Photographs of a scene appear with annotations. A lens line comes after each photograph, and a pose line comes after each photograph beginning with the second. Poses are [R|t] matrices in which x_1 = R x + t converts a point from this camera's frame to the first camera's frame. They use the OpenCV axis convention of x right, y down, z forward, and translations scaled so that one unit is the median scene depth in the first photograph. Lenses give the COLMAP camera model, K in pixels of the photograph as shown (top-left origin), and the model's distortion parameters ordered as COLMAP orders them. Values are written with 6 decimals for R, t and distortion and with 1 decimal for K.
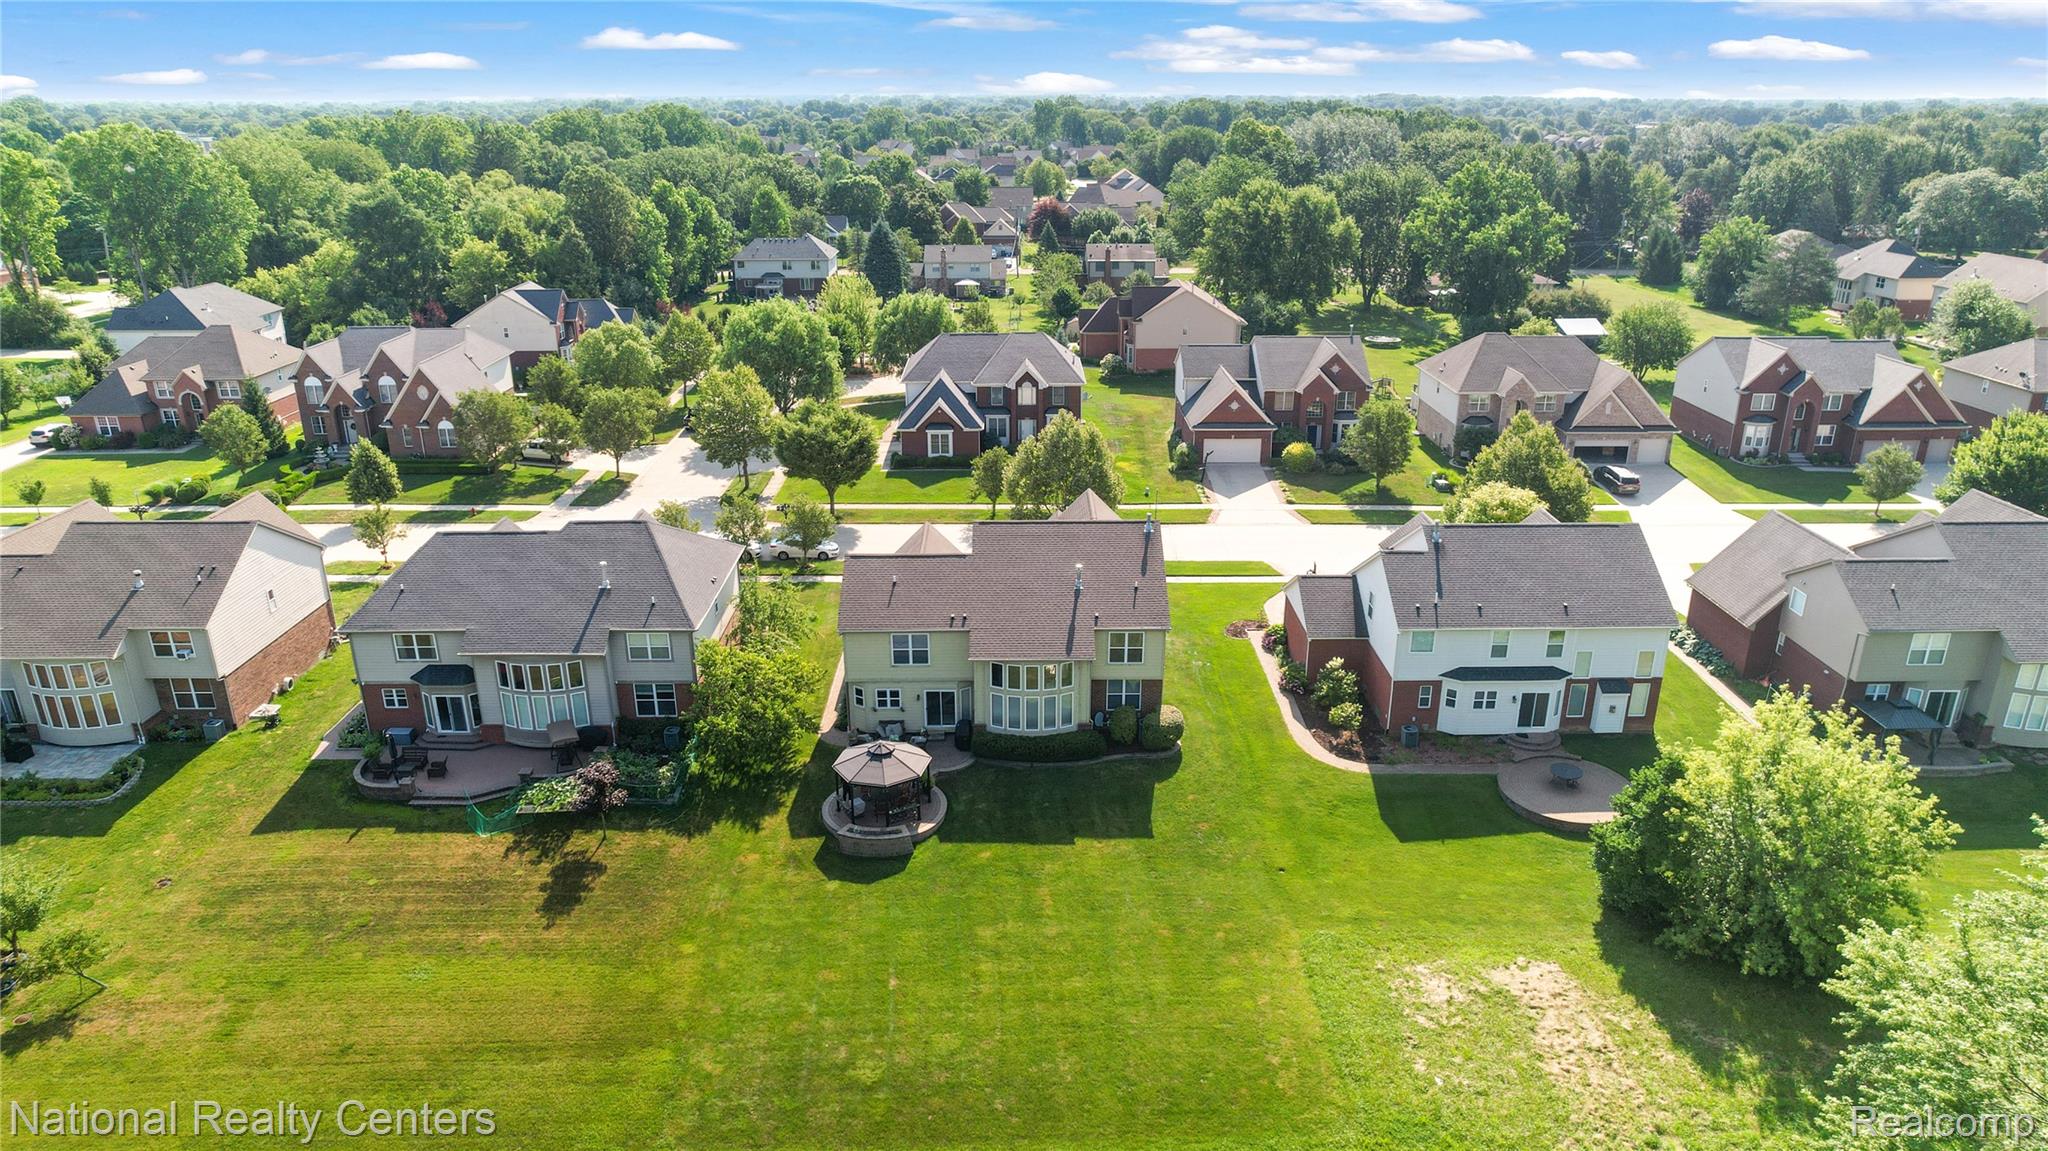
lens RADIAL K [[1316.6, 0, 1026.5], [0, 1316.6, 577.1], [0, 0, 1]] dist [-0.034851, 0.003643]
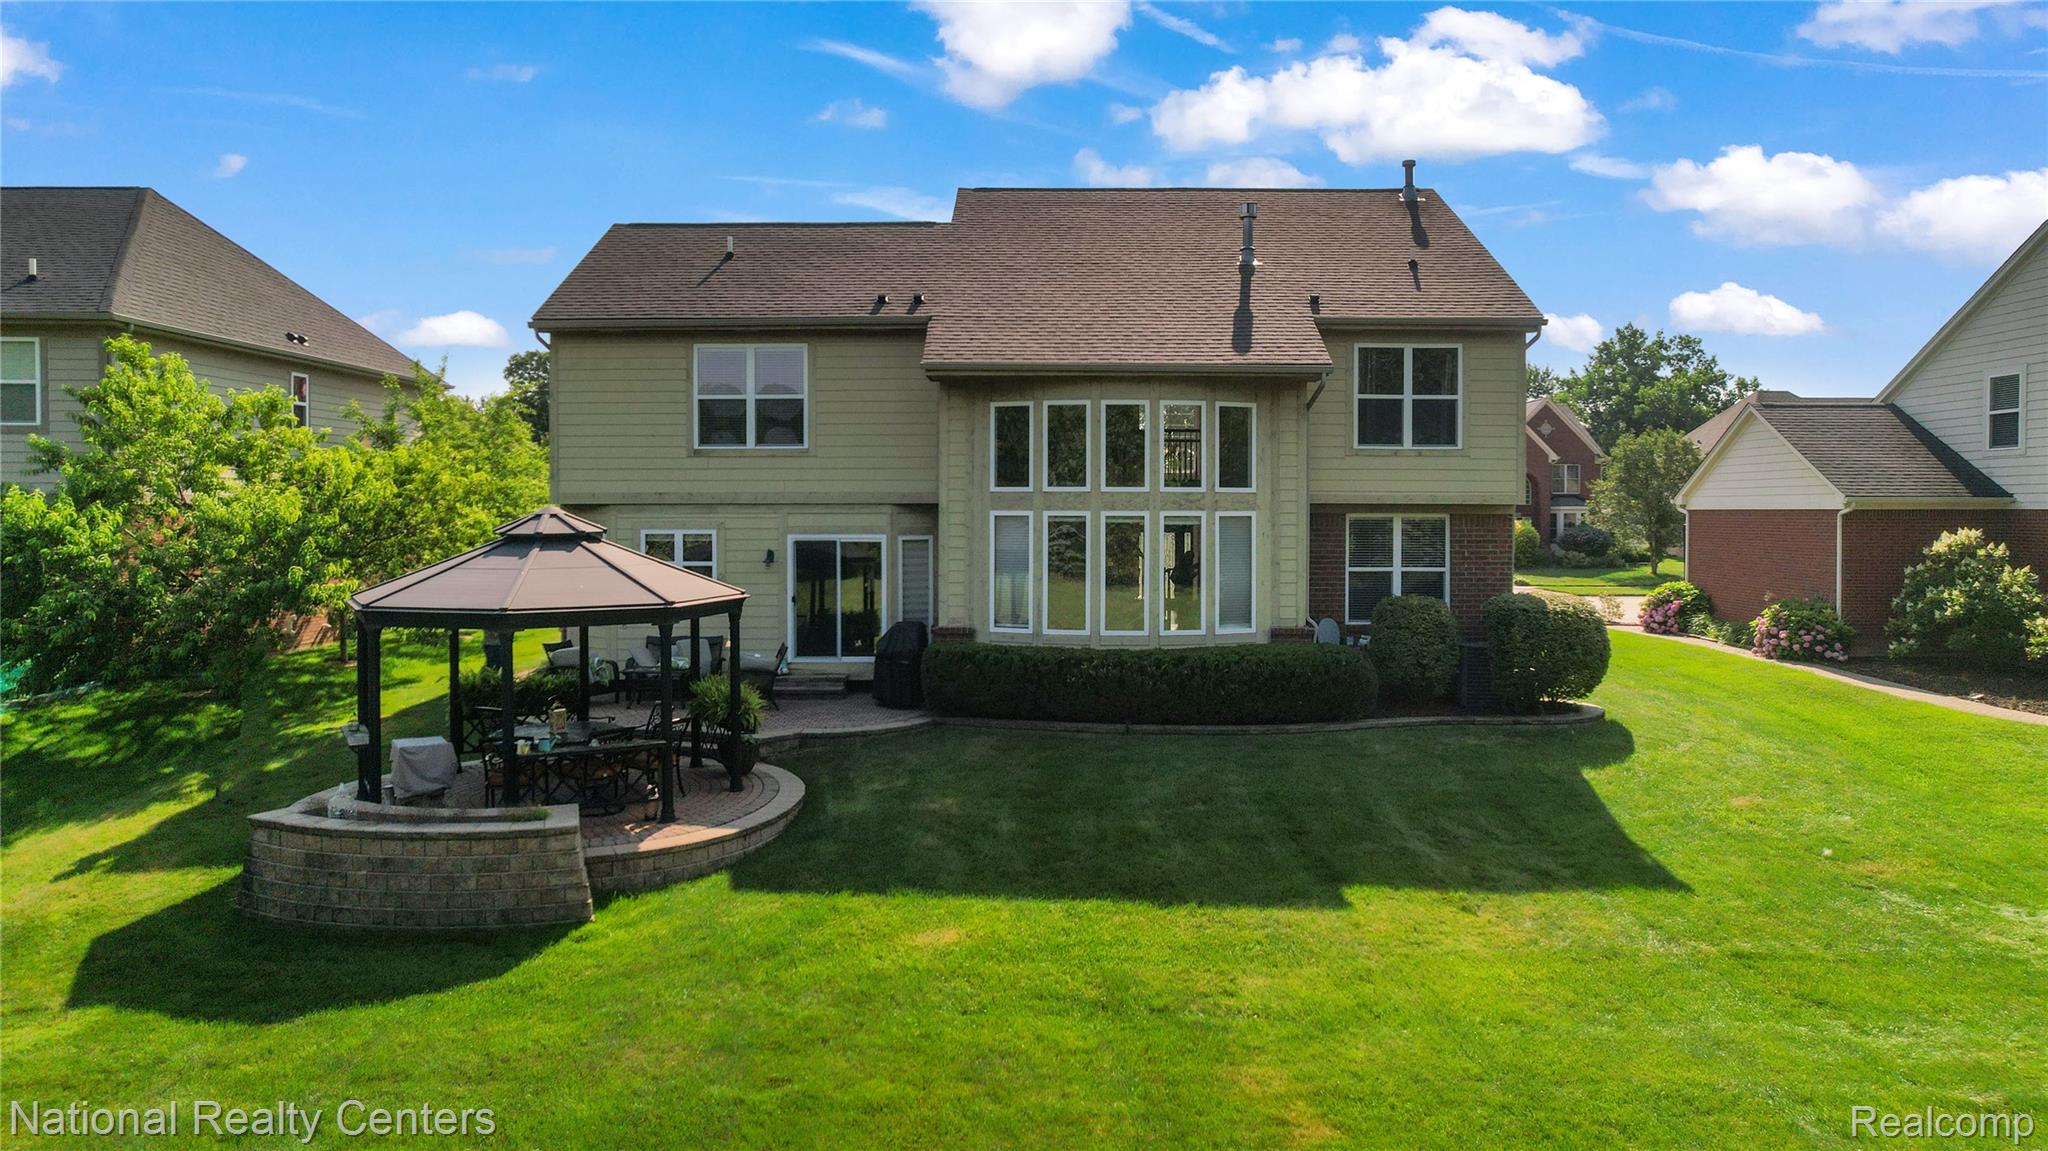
lens RADIAL K [[1330.0, 0, 1013.2], [0, 1330.0, 535.7], [0, 0, 1]] dist [-0.045264, 0.000255]
pose [[0.999401, 0.001072, -0.034600, -0.010703], [-0.012345, 0.944843, -0.327292, 0.194552], [0.032341, 0.327523, 0.944290, 0.696305]]
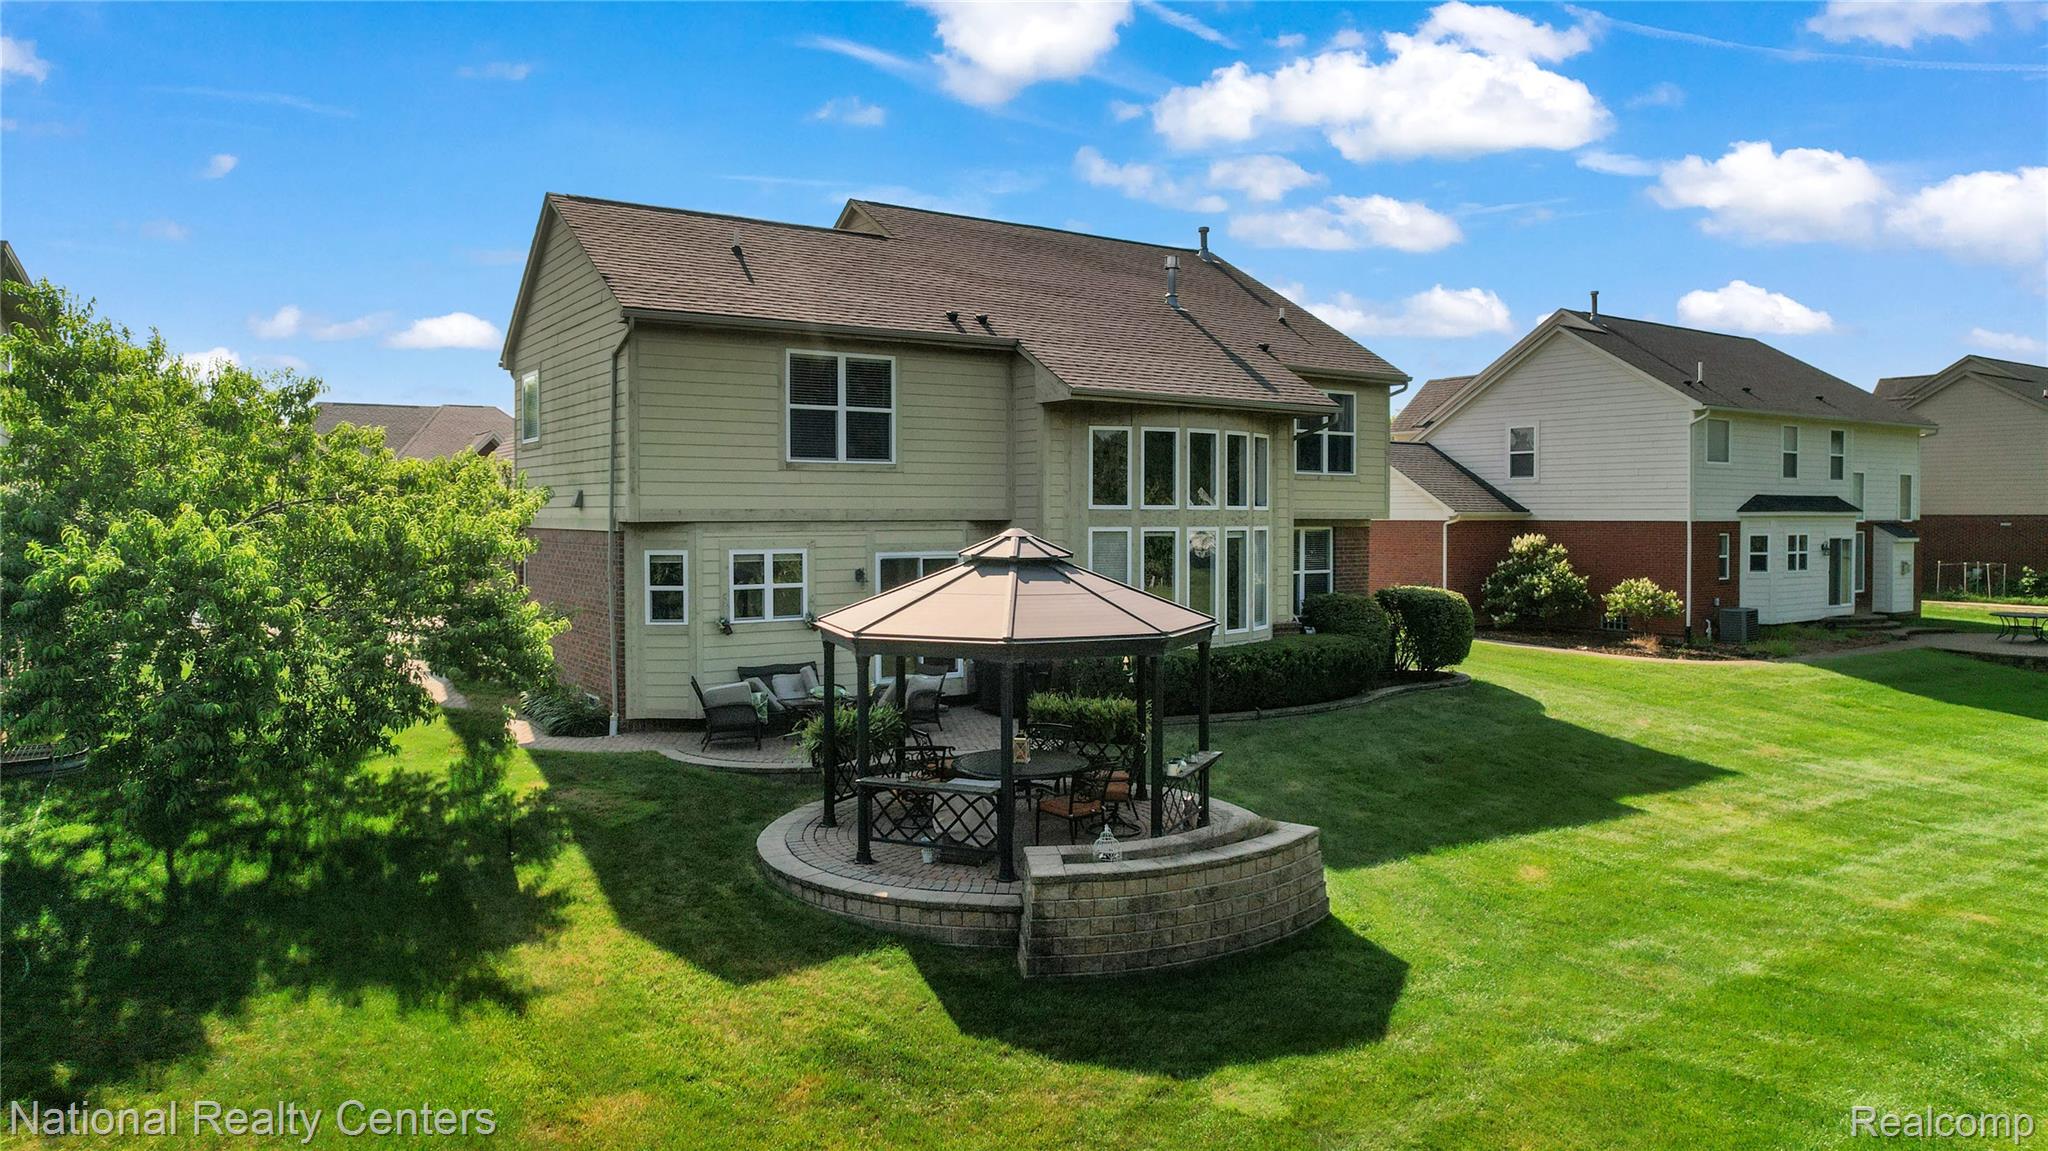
lens RADIAL K [[1316.6, 0, 1026.5], [0, 1316.6, 577.1], [0, 0, 1]] dist [-0.034851, 0.003643]
pose [[0.836622, -0.026485, 0.547140, -0.222115], [0.190777, 0.950385, -0.245708, 0.177286], [-0.513486, 0.309947, 0.800166, 0.735847]]
